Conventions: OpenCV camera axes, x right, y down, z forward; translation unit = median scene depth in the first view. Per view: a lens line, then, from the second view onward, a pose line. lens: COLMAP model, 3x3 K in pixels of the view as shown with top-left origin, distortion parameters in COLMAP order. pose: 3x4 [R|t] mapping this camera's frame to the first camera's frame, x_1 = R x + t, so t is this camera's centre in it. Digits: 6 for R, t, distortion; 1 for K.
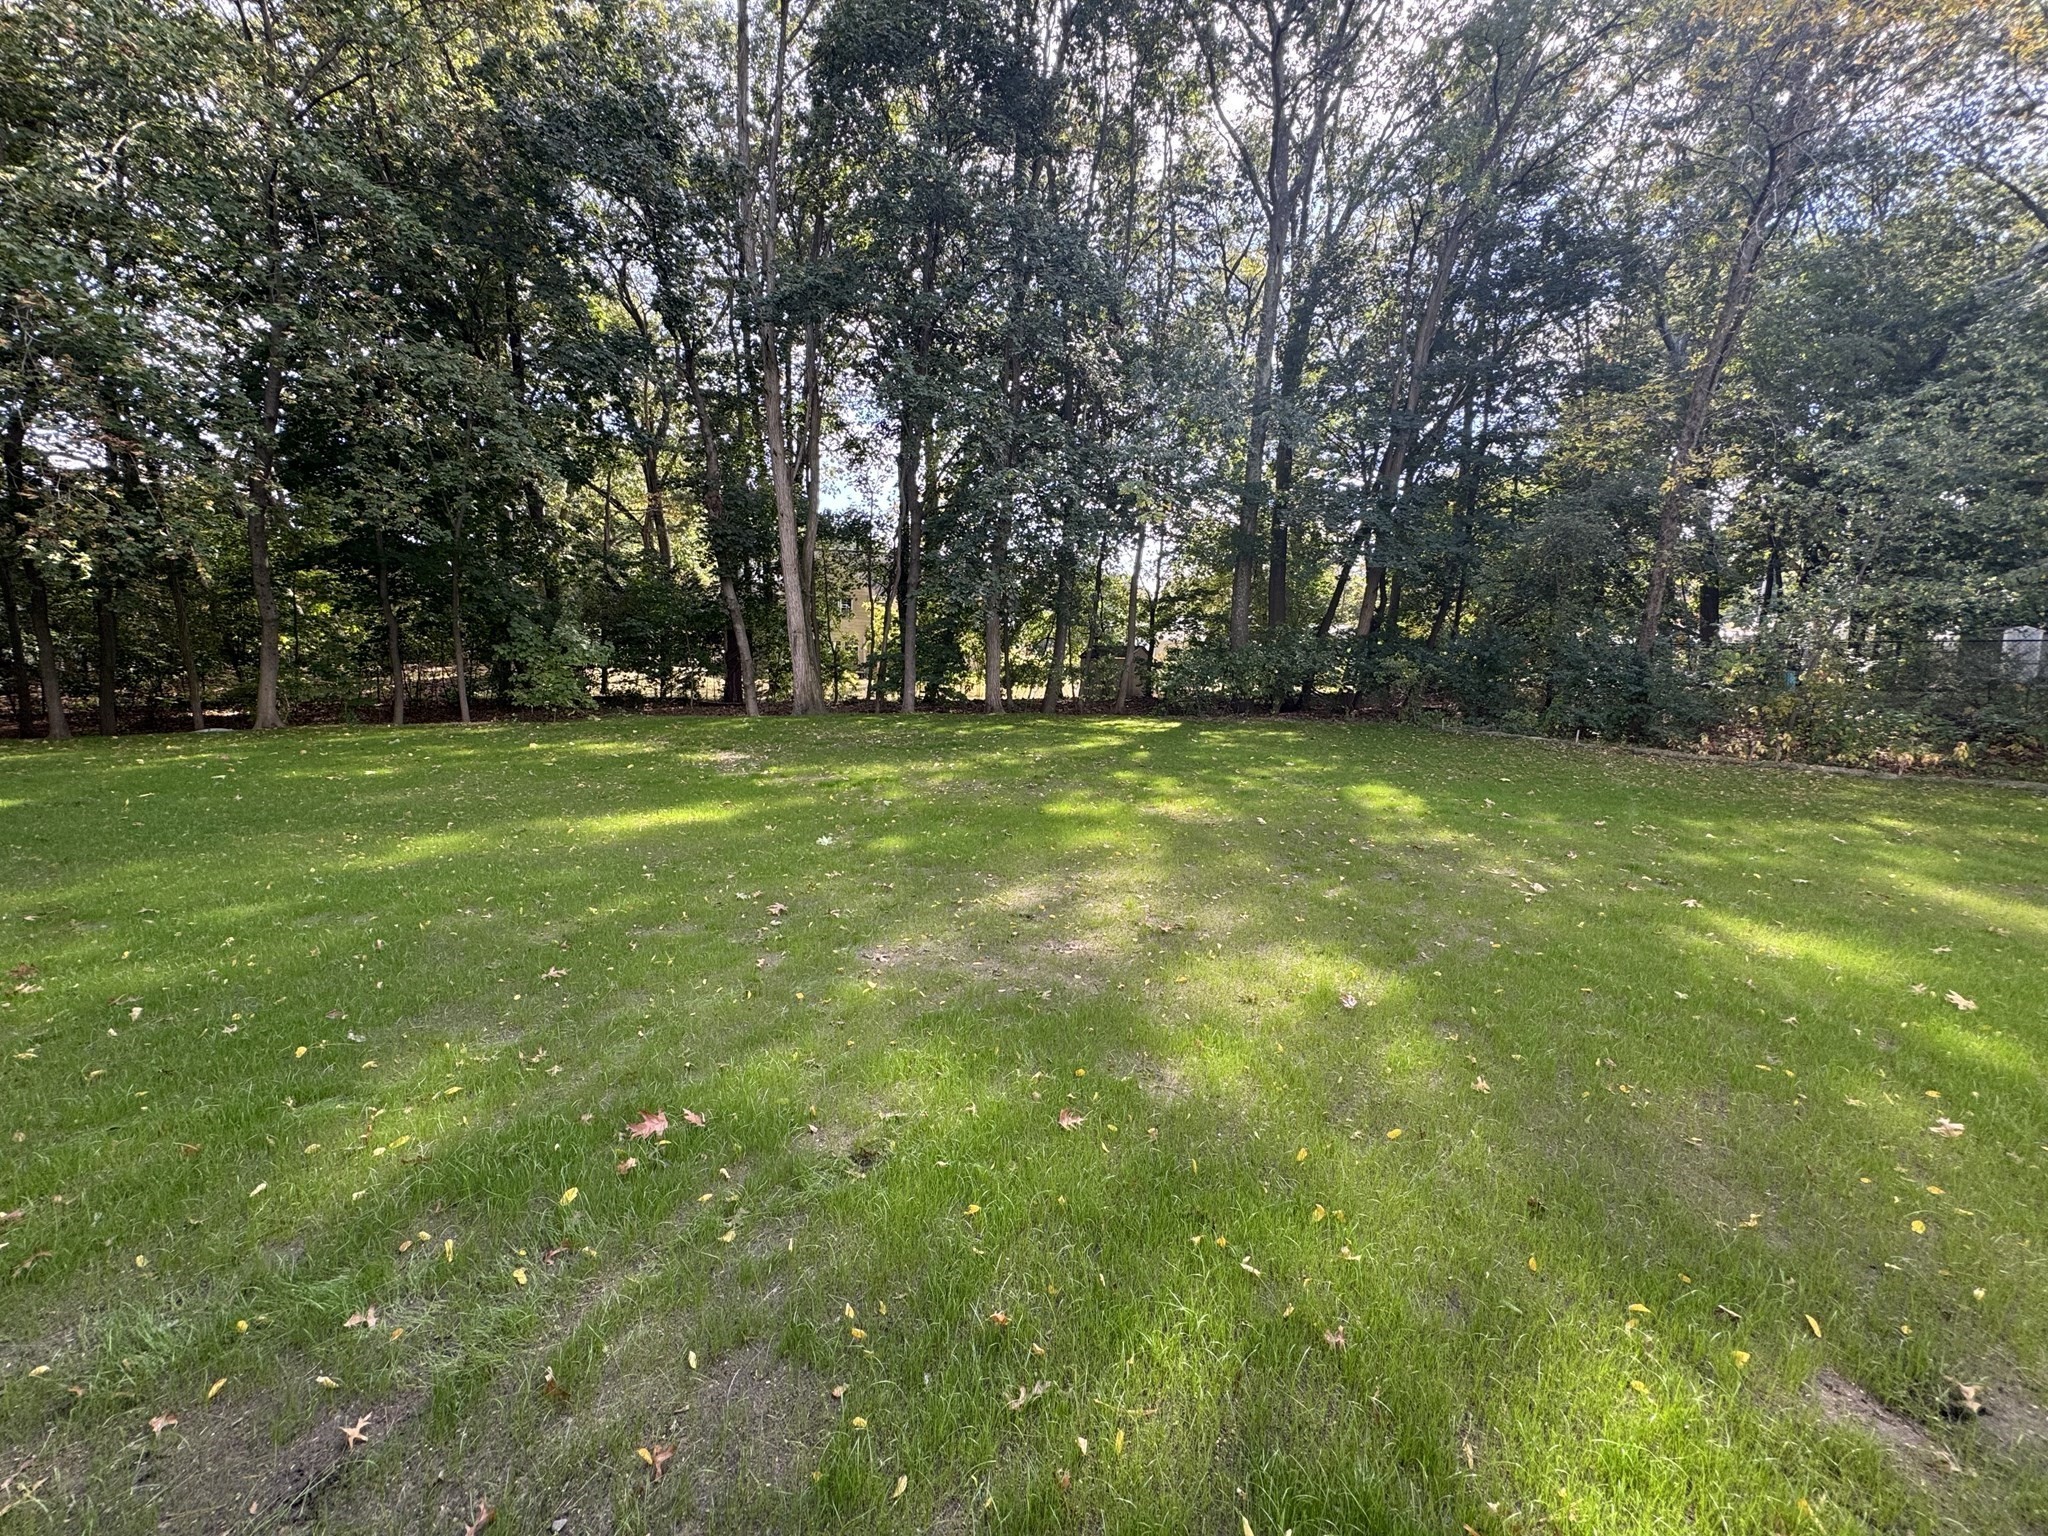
lens RADIAL K [[811.9, 0, 1024.0], [0, 811.9, 768.0], [0, 0, 1]] dist [-0.002664, -0.000241]
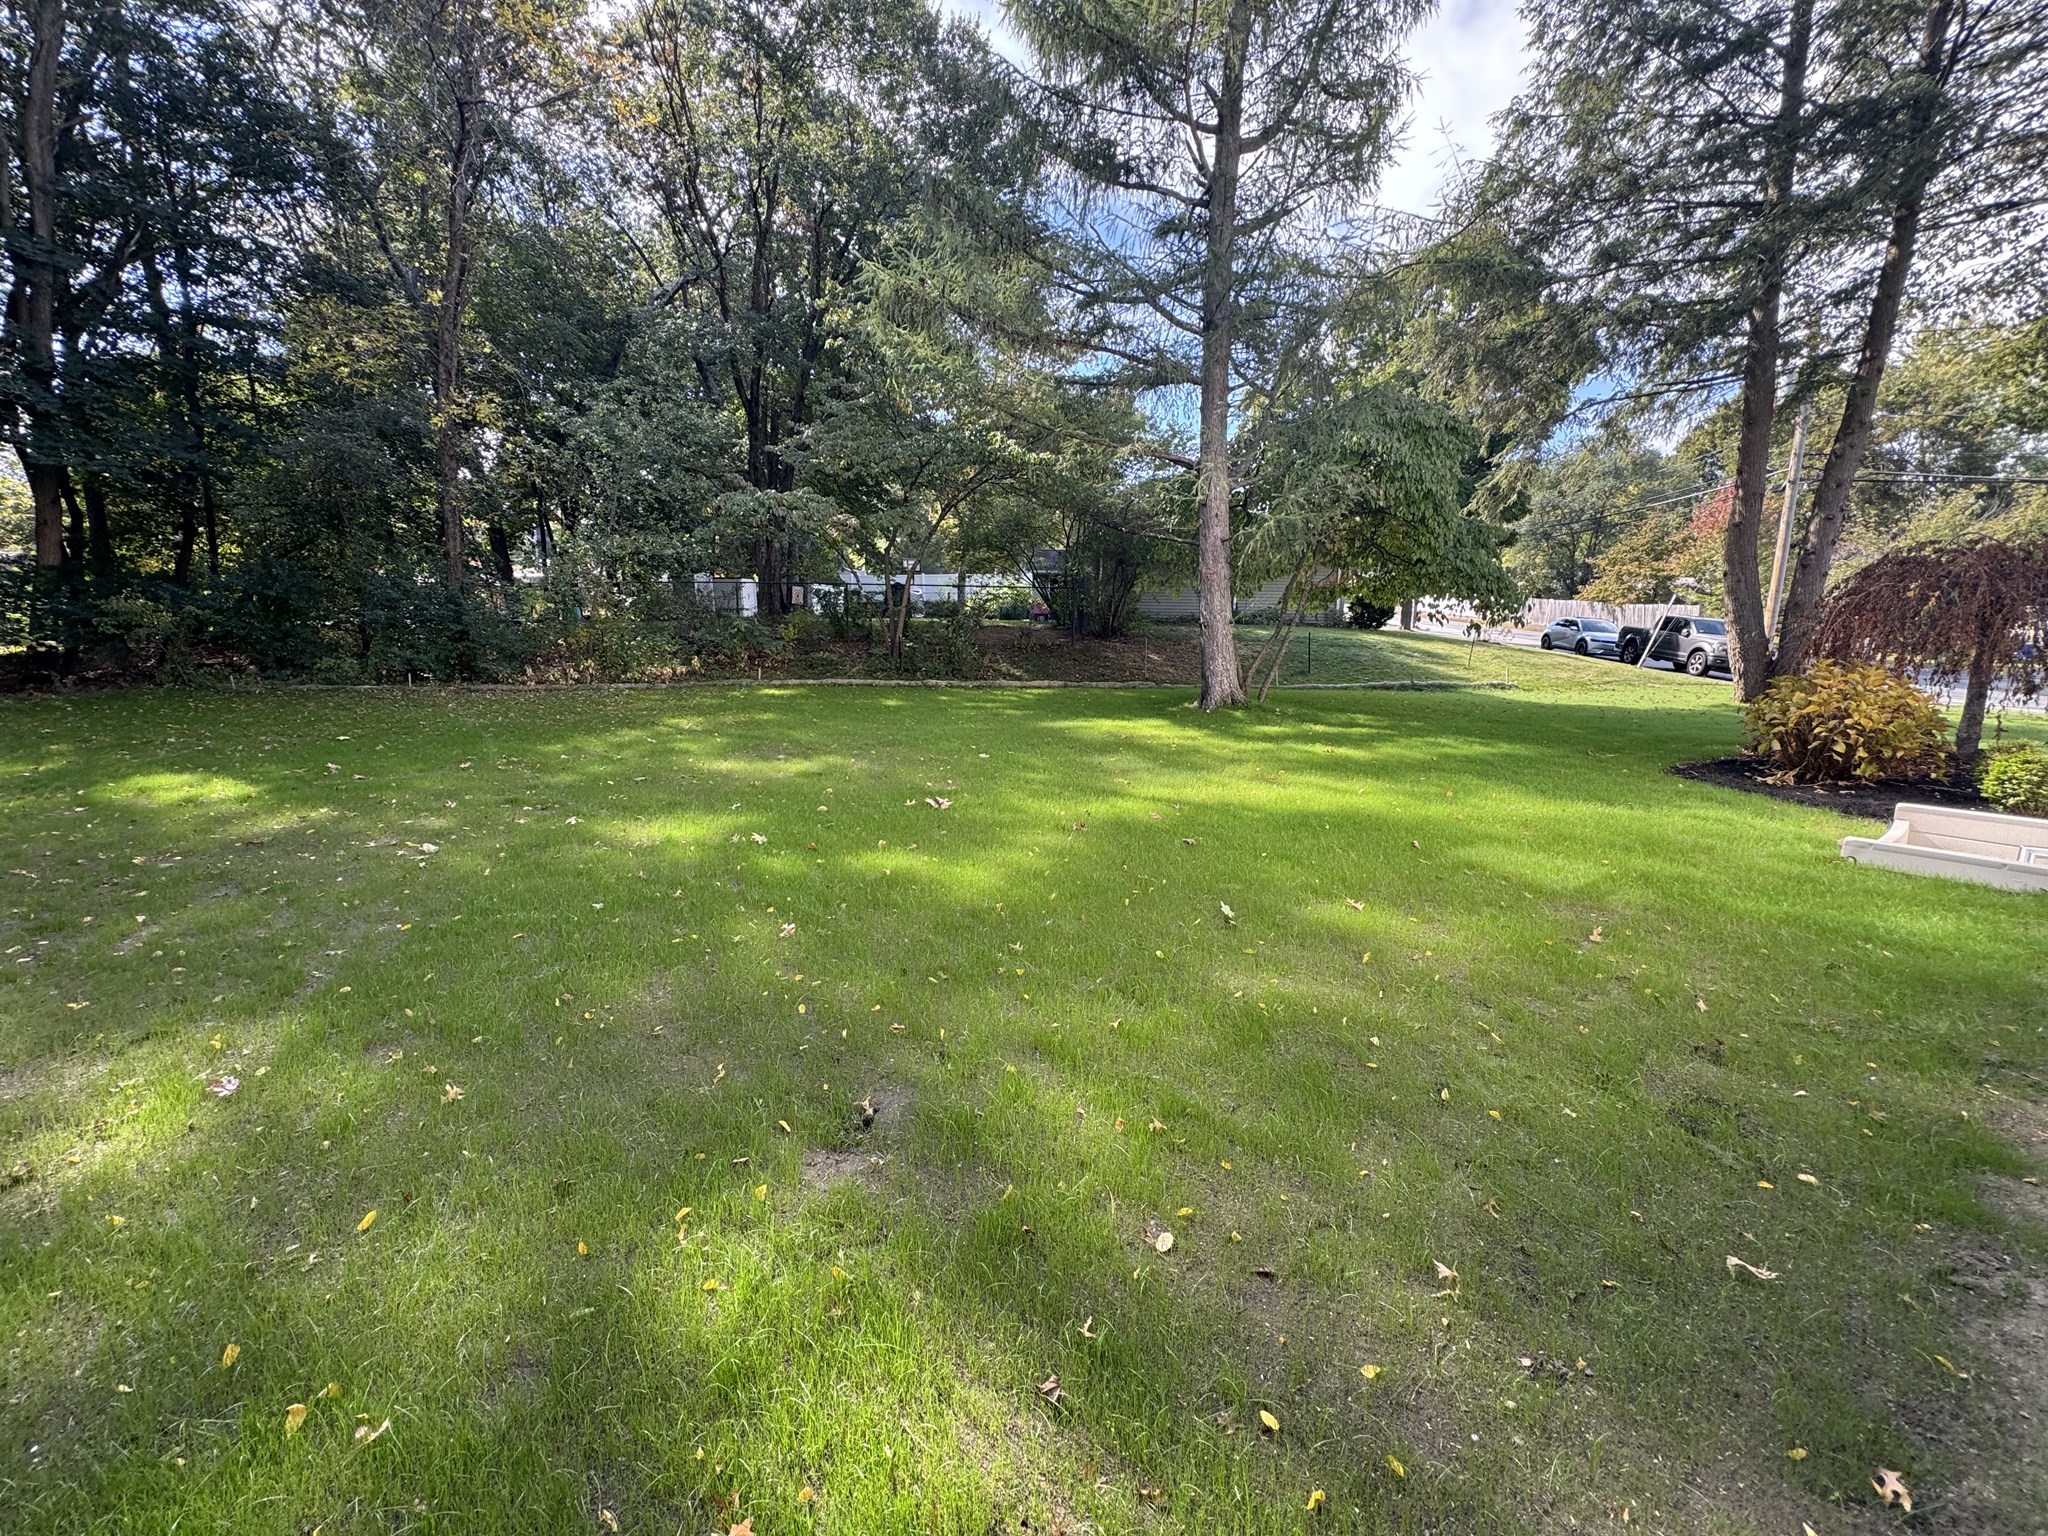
lens RADIAL K [[811.9, 0, 1024.0], [0, 811.9, 768.0], [0, 0, 1]] dist [-0.002664, -0.000241]
pose [[0.309763, -0.201343, 0.929251, 0.004002], [0.134377, 0.976783, 0.166848, -0.000516], [-0.941270, 0.073187, 0.329627, 0.018746]]
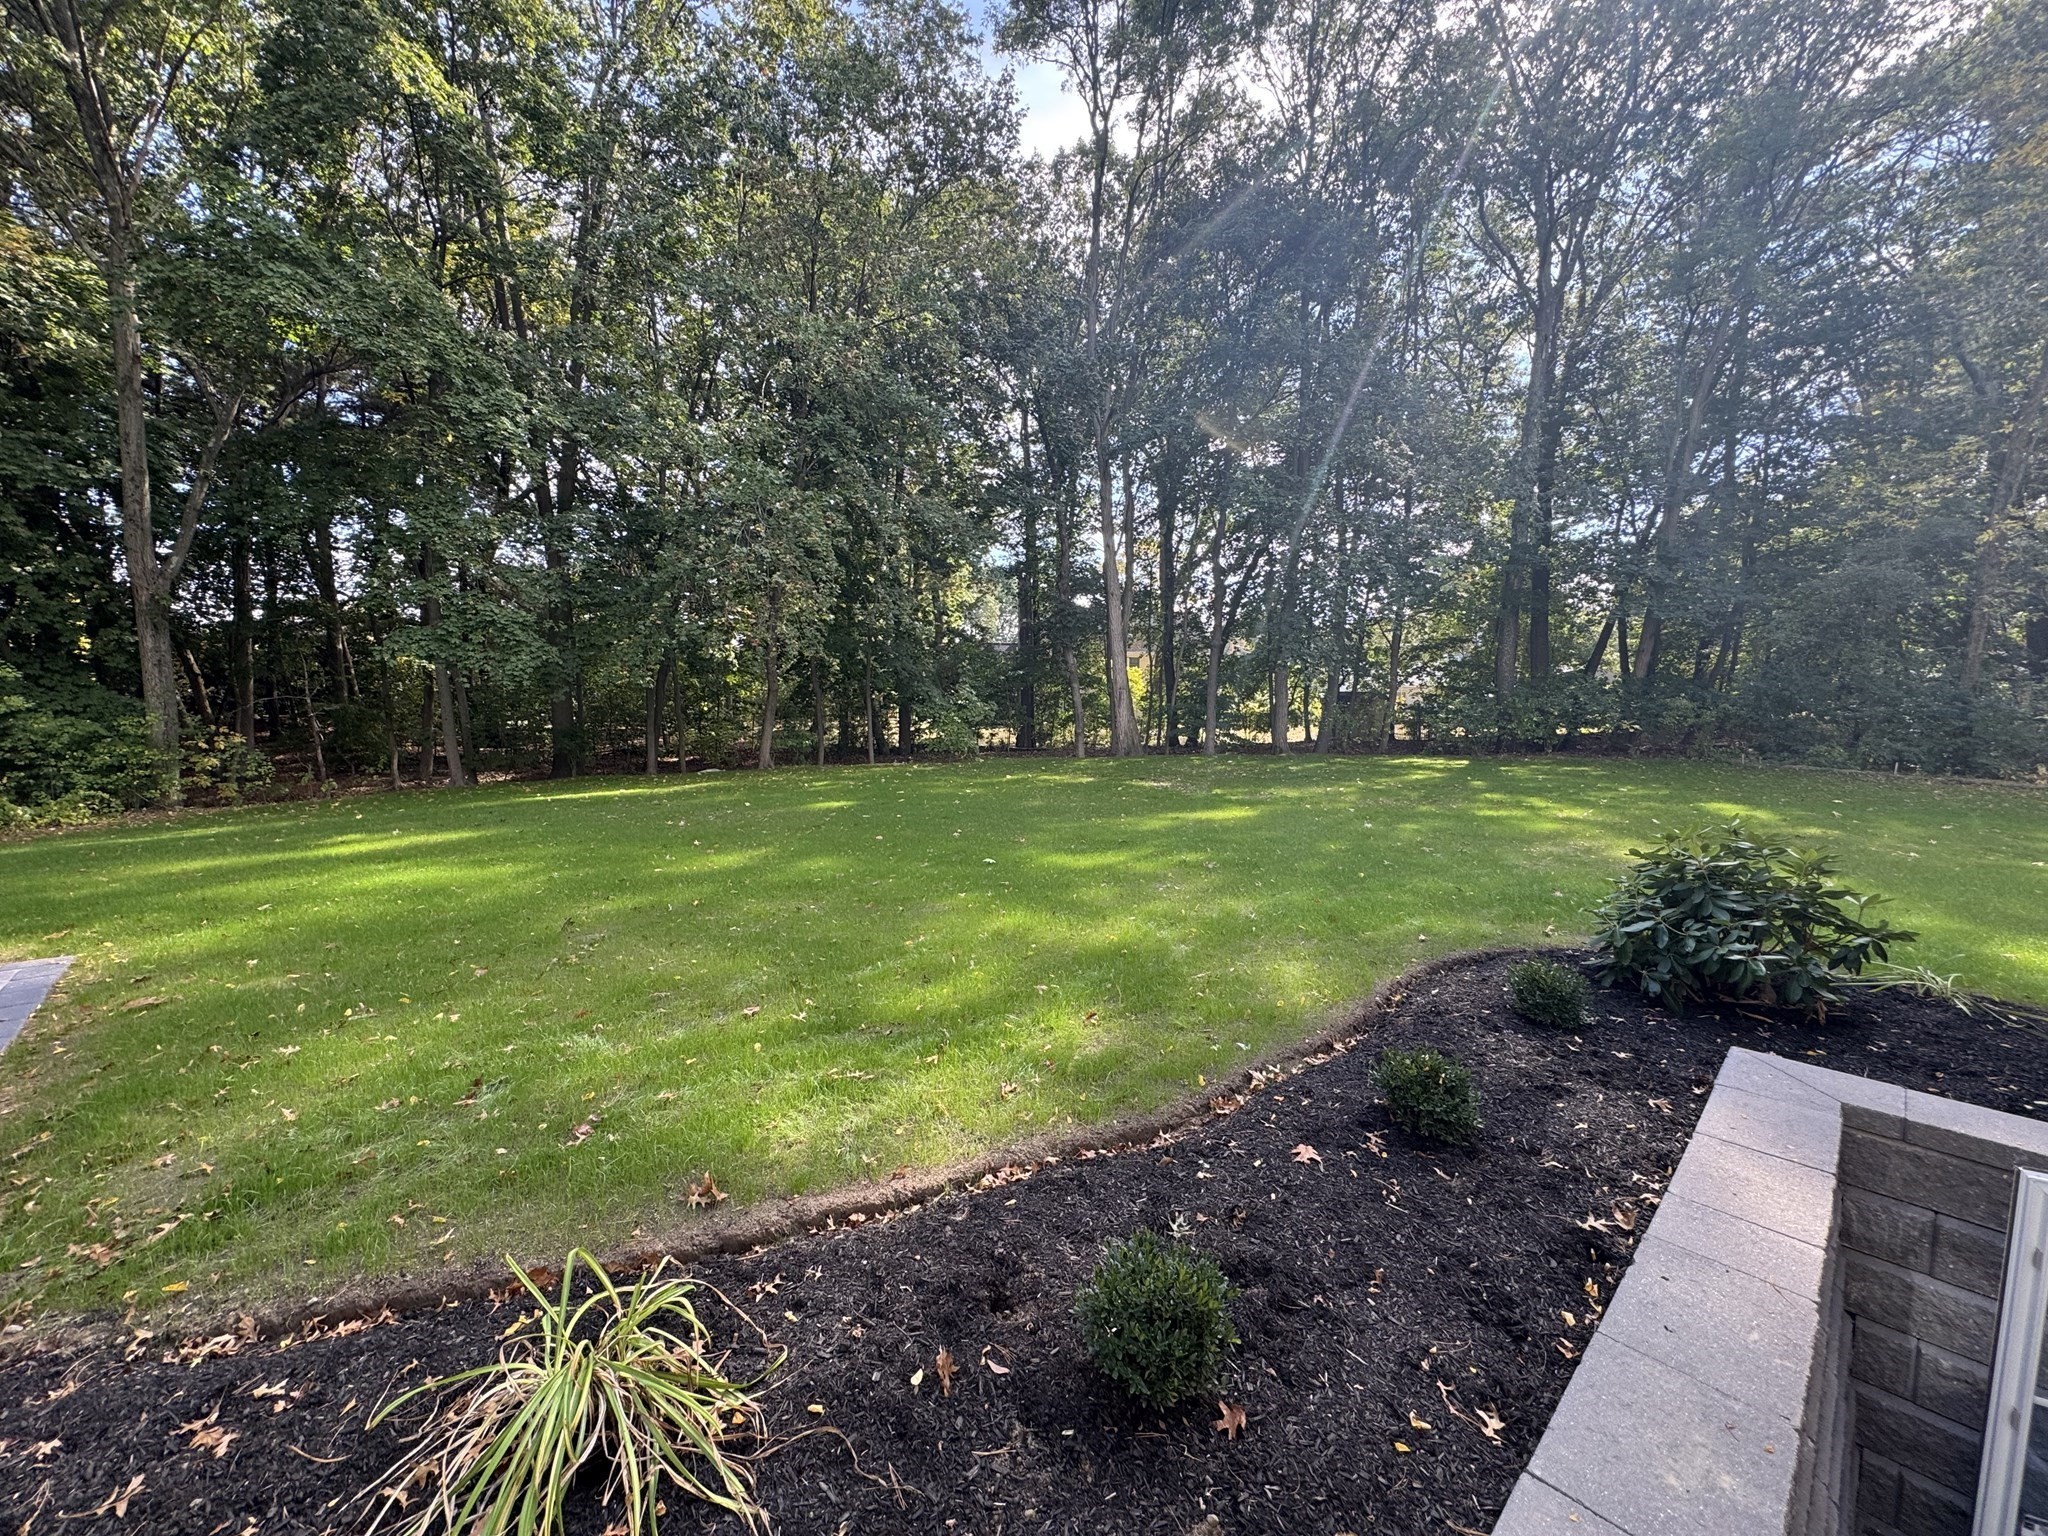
lens RADIAL K [[811.9, 0, 1024.0], [0, 811.9, 768.0], [0, 0, 1]] dist [-0.002664, -0.000241]
pose [[0.979253, -0.008545, -0.202460, -0.210644], [-0.003499, 0.998248, -0.059057, 0.025156], [0.202610, 0.058540, 0.977508, -0.255270]]
